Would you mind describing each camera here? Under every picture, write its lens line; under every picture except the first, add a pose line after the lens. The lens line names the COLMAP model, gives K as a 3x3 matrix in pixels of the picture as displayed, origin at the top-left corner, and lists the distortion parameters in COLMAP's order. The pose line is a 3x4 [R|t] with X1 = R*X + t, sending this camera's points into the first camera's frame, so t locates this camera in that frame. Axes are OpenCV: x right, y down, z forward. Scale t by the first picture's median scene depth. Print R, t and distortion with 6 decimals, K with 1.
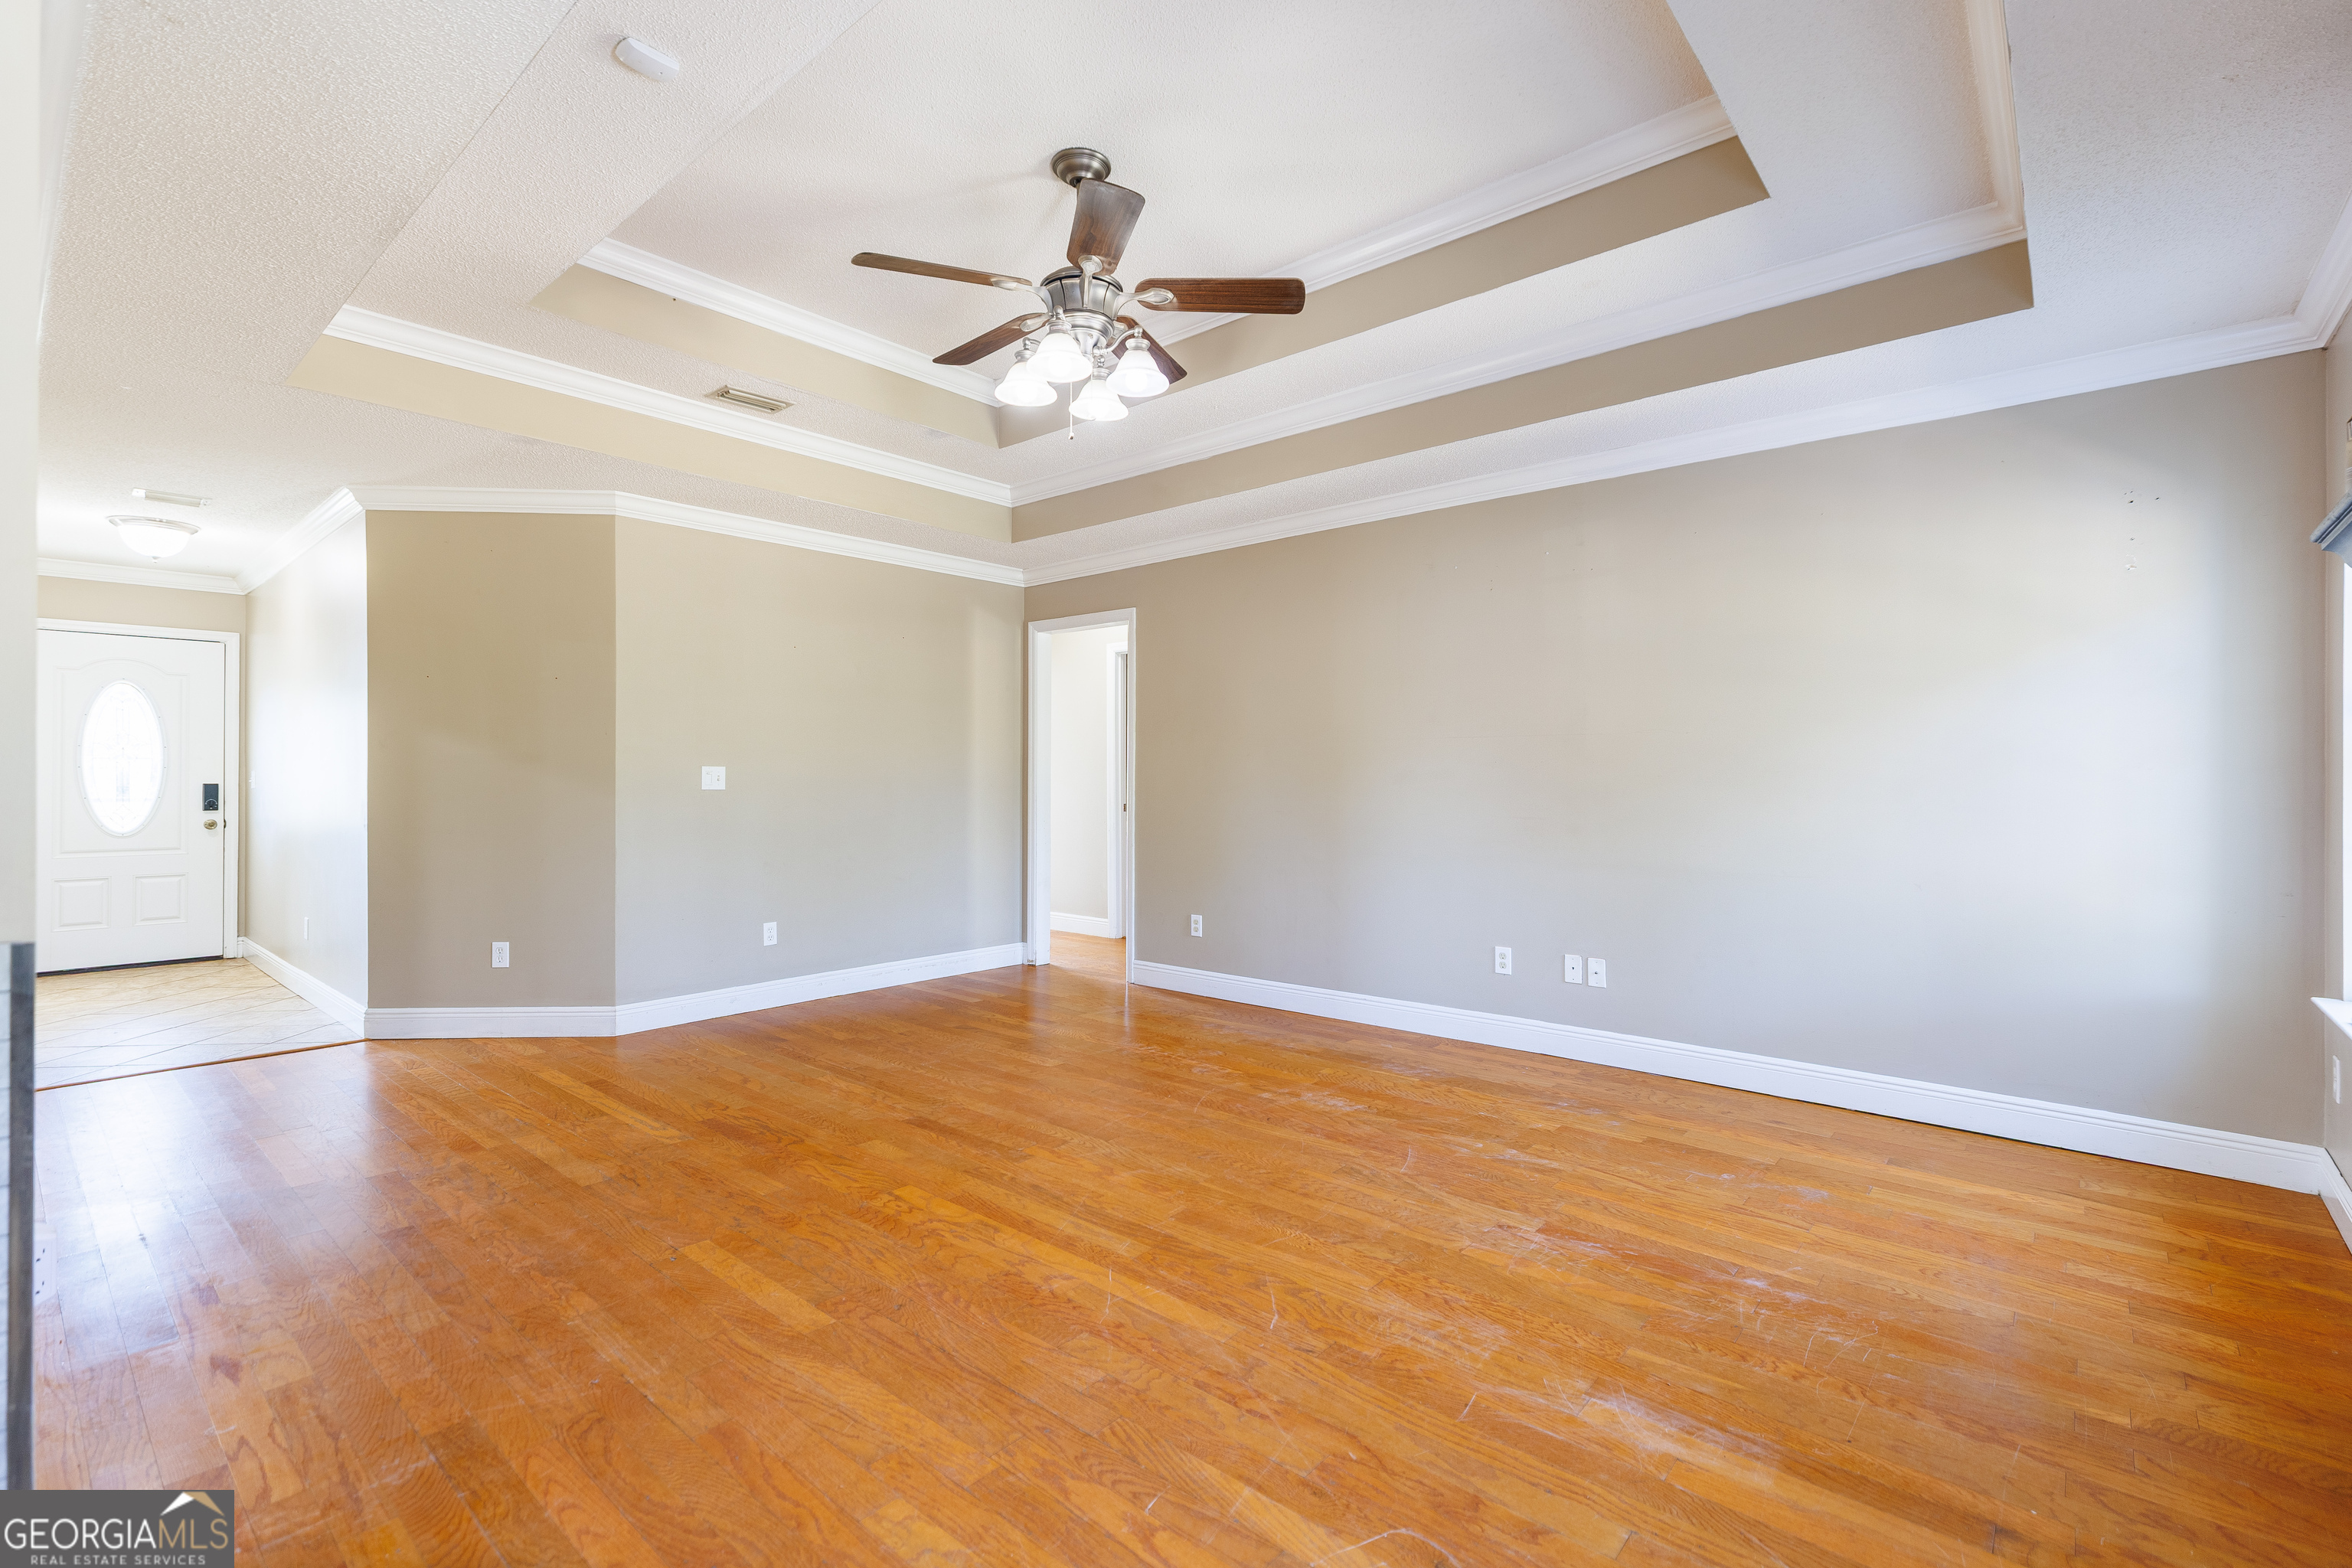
lens RADIAL K [[1043.4, 0, 1184.5], [0, 1043.4, 777.1], [0, 0, 1]] dist [0.003561, -0.000537]
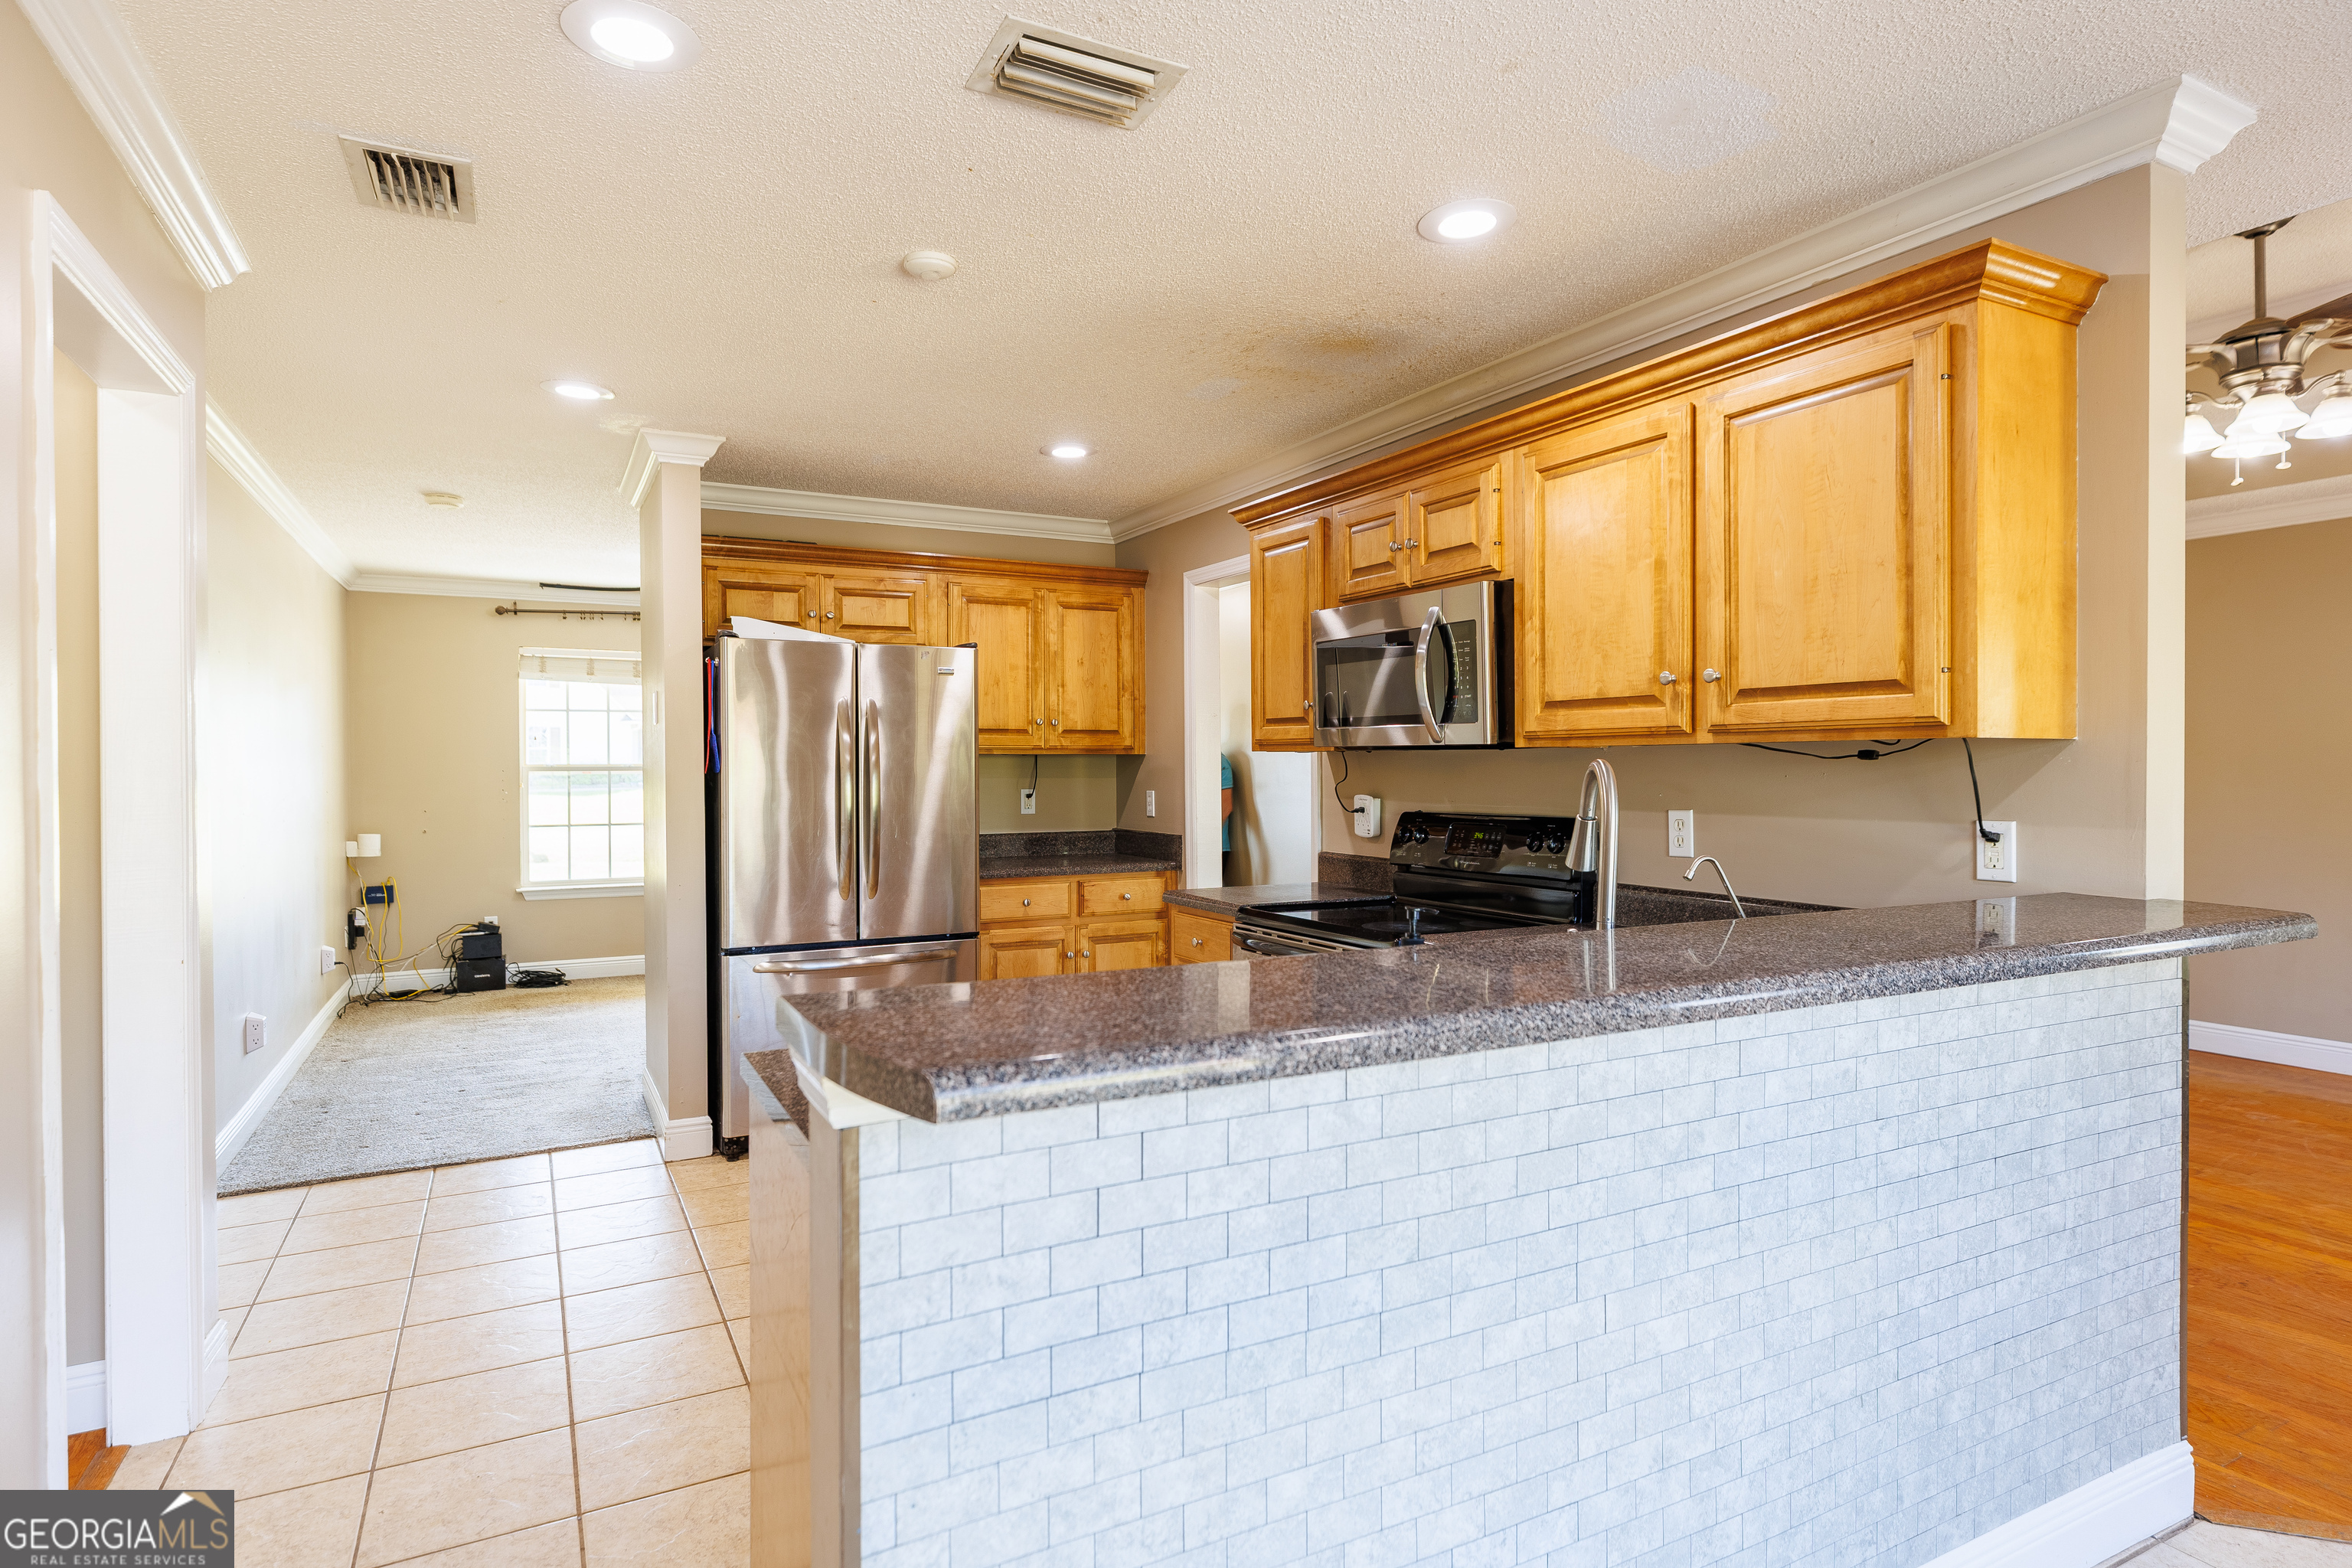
lens RADIAL K [[1253.8, 0, 1165.0], [0, 1253.8, 777.8], [0, 0, 1]] dist [-0.003524, -0.000465]
pose [[0.929368, -0.000176, -0.369154, -0.729906], [0.004831, 0.999920, 0.011686, -0.061635], [0.369123, -0.012644, 0.929295, -0.598337]]
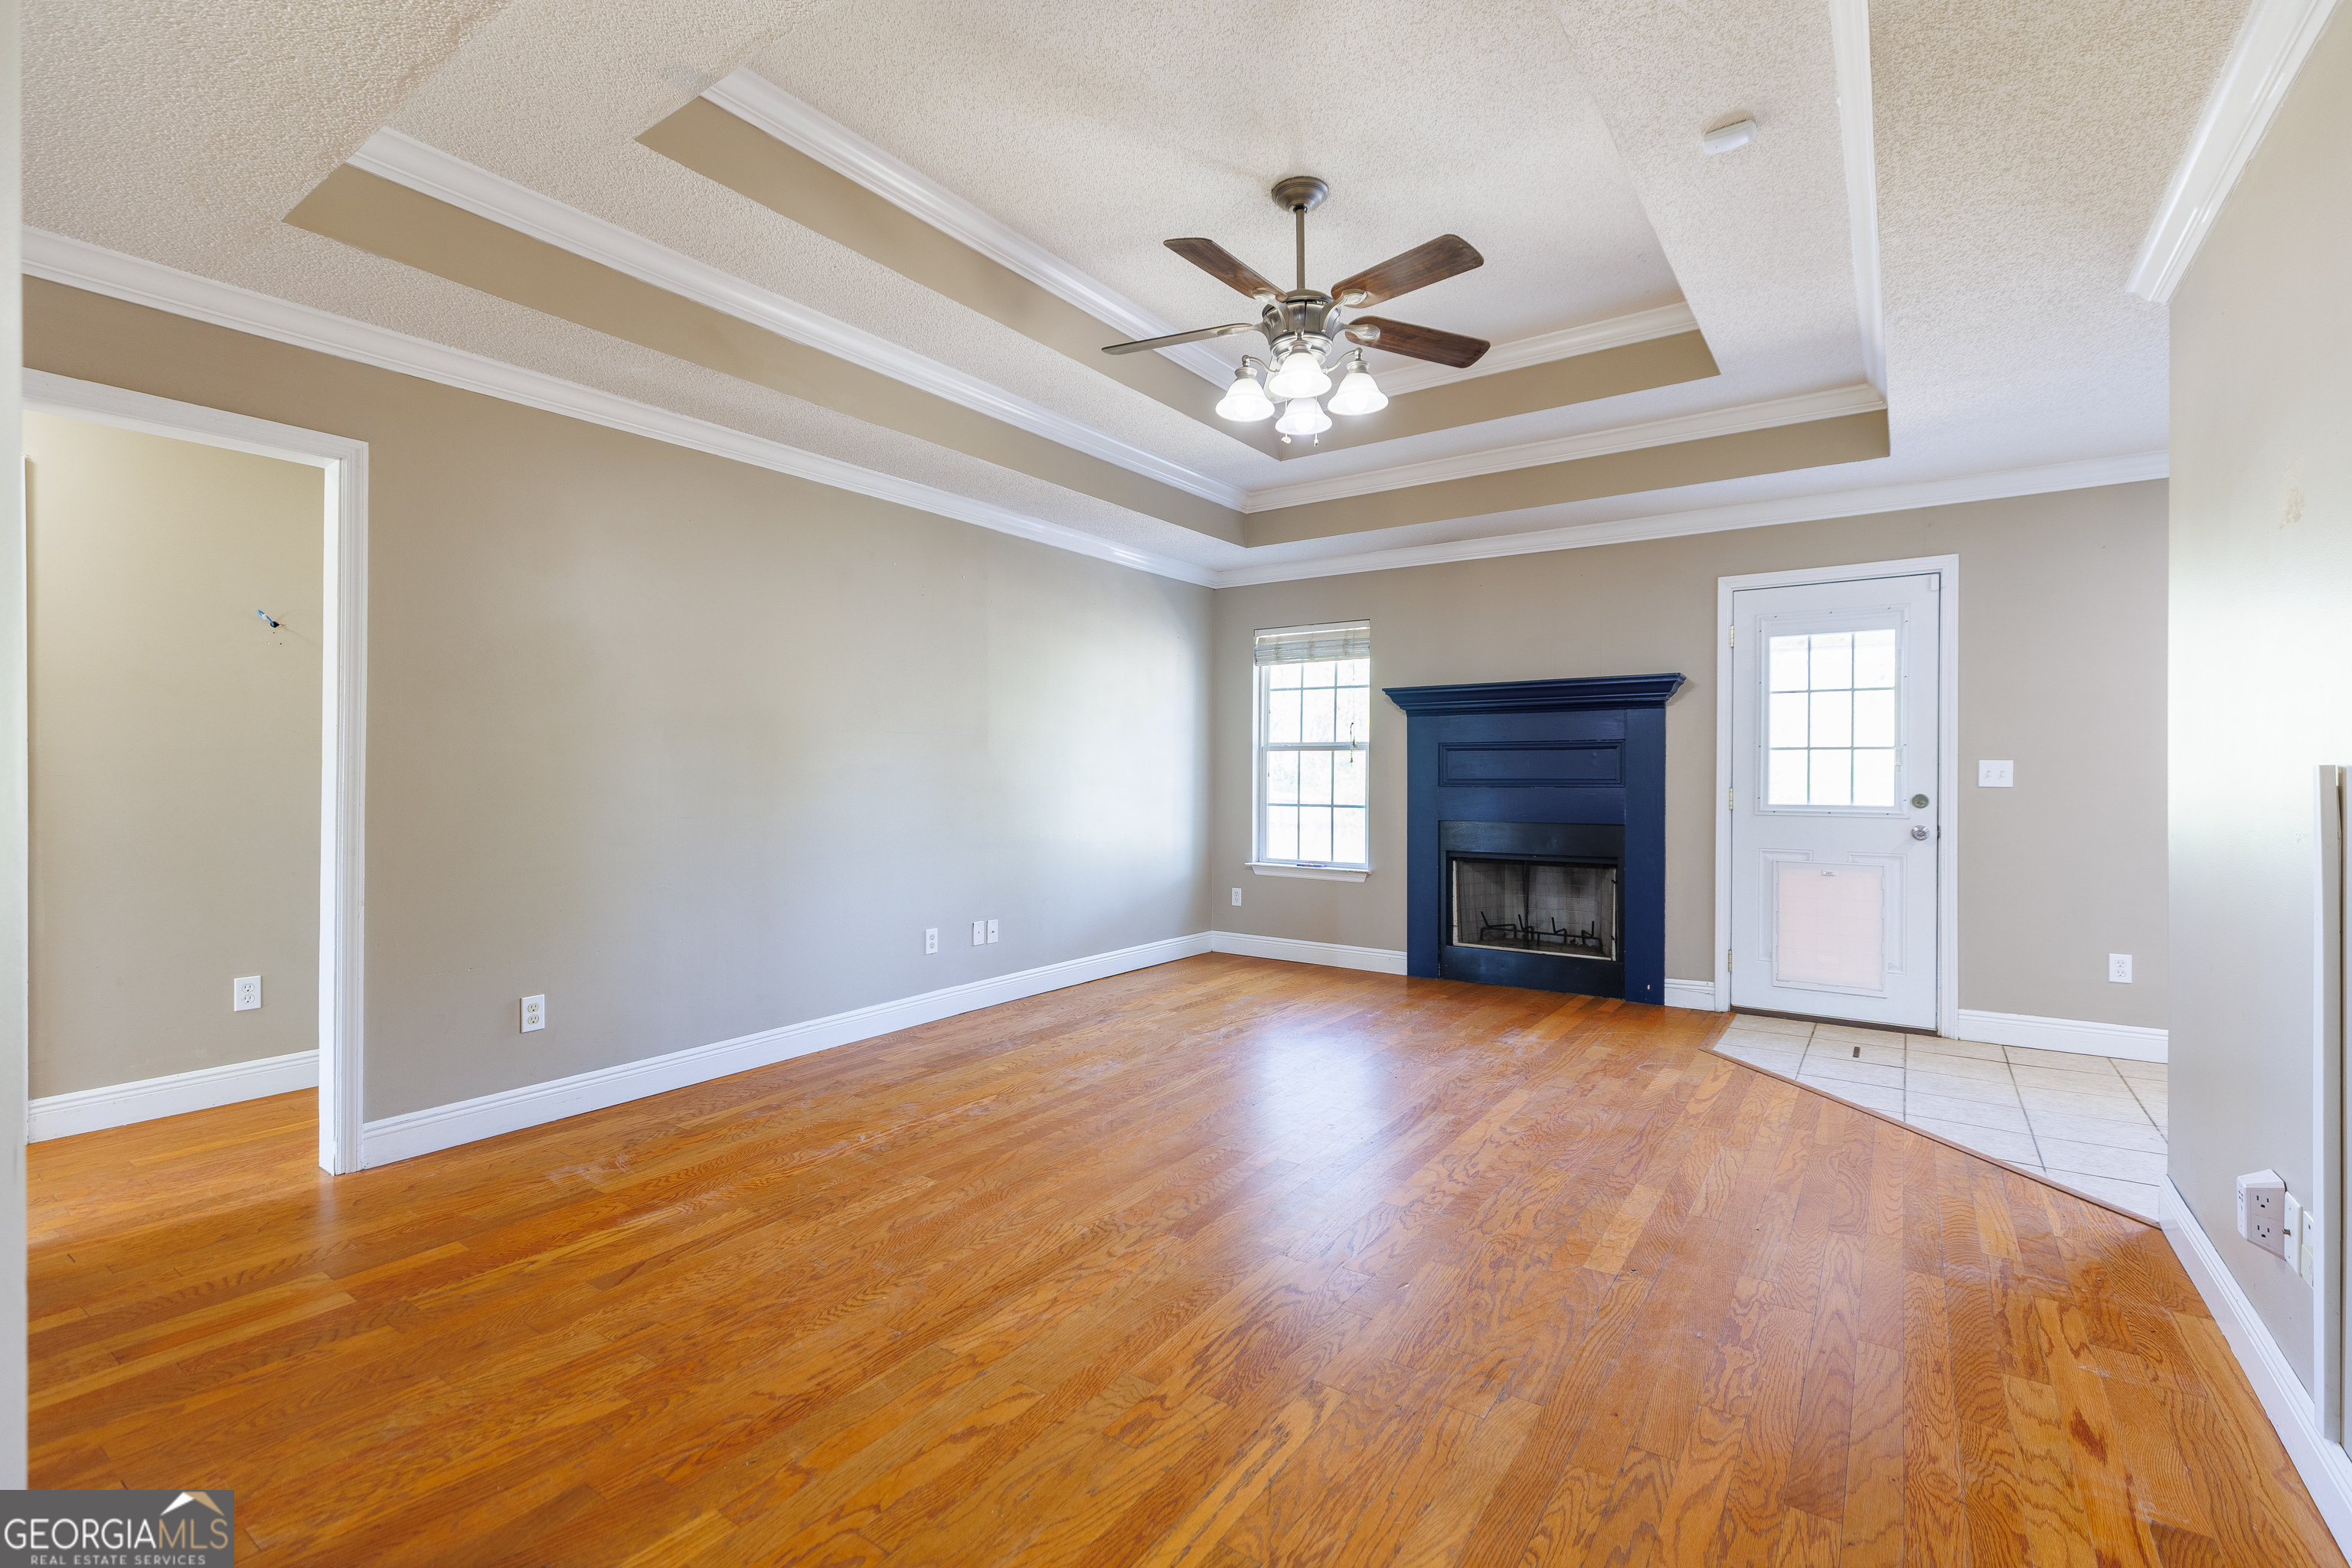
lens RADIAL K [[1043.4, 0, 1170.5], [0, 1043.4, 778.5], [0, 0, 1]] dist [0.003561, -0.000537]
pose [[-0.099209, -0.005459, 0.995052, -1.295613], [-0.001187, 0.999985, 0.005368, 0.001700], [-0.995066, -0.000649, -0.099214, 1.404228]]
